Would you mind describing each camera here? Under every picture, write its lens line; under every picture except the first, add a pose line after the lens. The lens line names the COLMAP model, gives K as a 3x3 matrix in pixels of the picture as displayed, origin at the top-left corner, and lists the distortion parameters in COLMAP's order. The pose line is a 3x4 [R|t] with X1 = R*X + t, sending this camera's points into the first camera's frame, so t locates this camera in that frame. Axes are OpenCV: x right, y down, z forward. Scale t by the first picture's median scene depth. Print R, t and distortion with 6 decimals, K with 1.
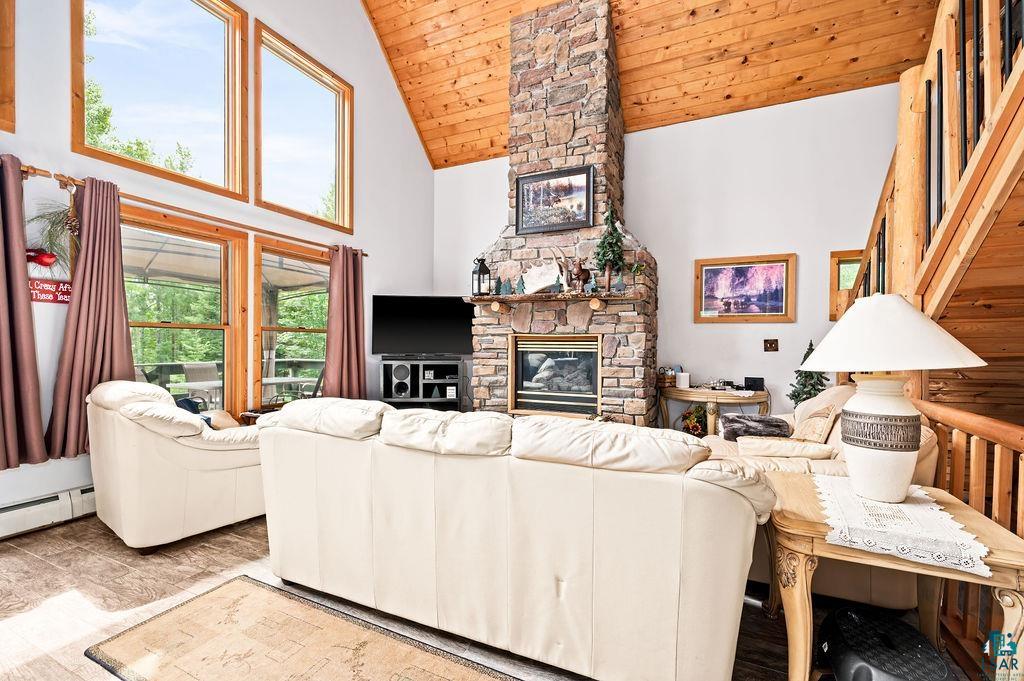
lens RADIAL K [[441.8, 0, 514.2], [0, 441.8, 344.2], [0, 0, 1]] dist [-0.000004, -0.000005]
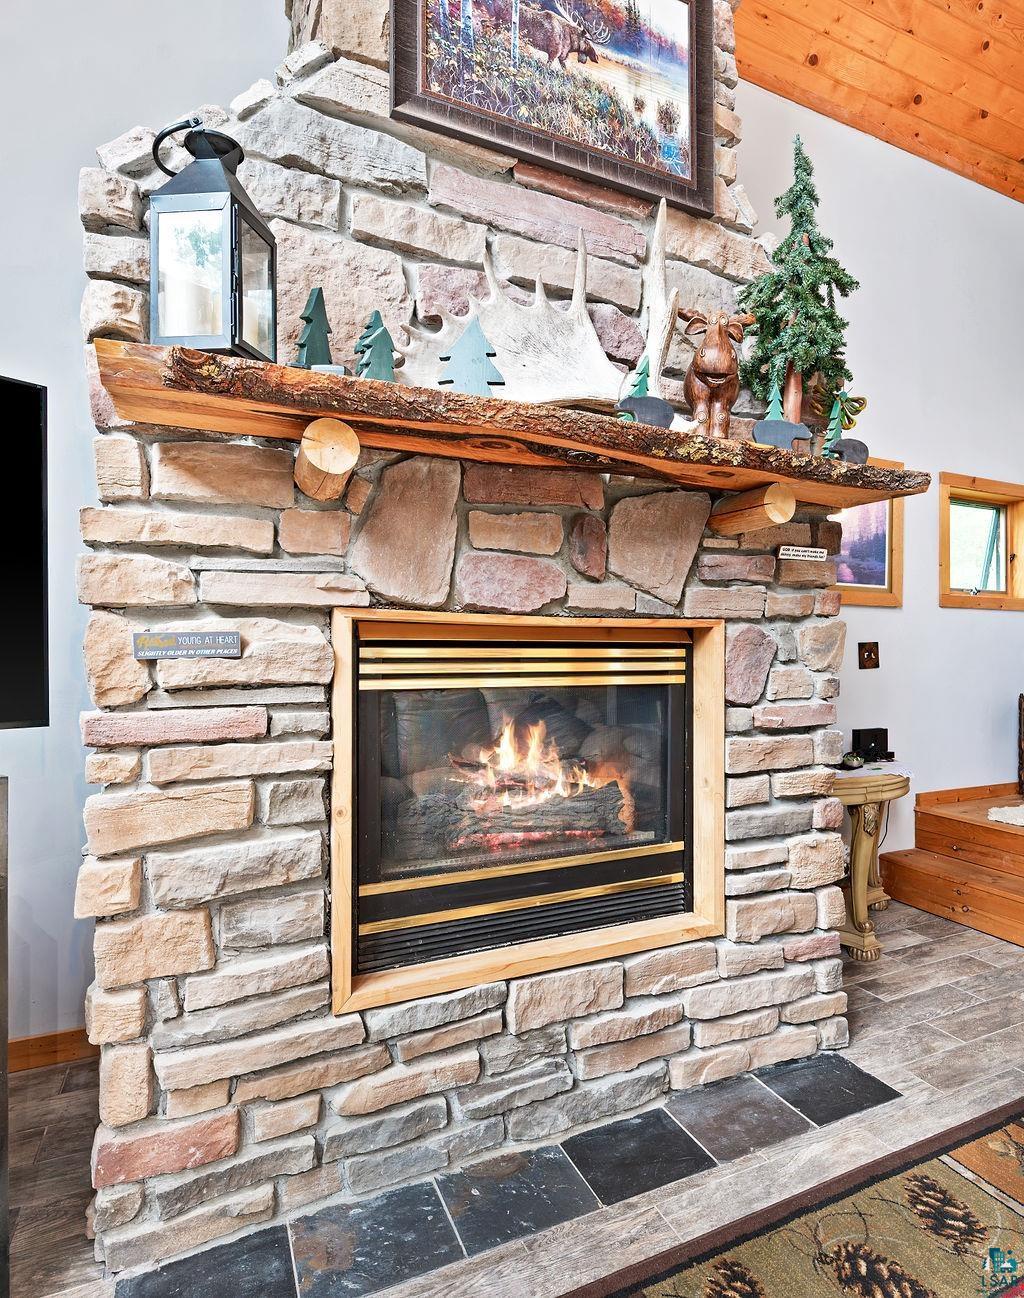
lens RADIAL K [[699.1, 0, 514.3], [0, 699.1, 647.6], [0, 0, 1]] dist [-0.003123, -0.000361]
pose [[0.636314, -0.001243, 0.771429, -0.211963], [0.002554, 0.999997, -0.000495, -0.005756], [-0.771426, 0.002285, 0.636315, 0.786940]]
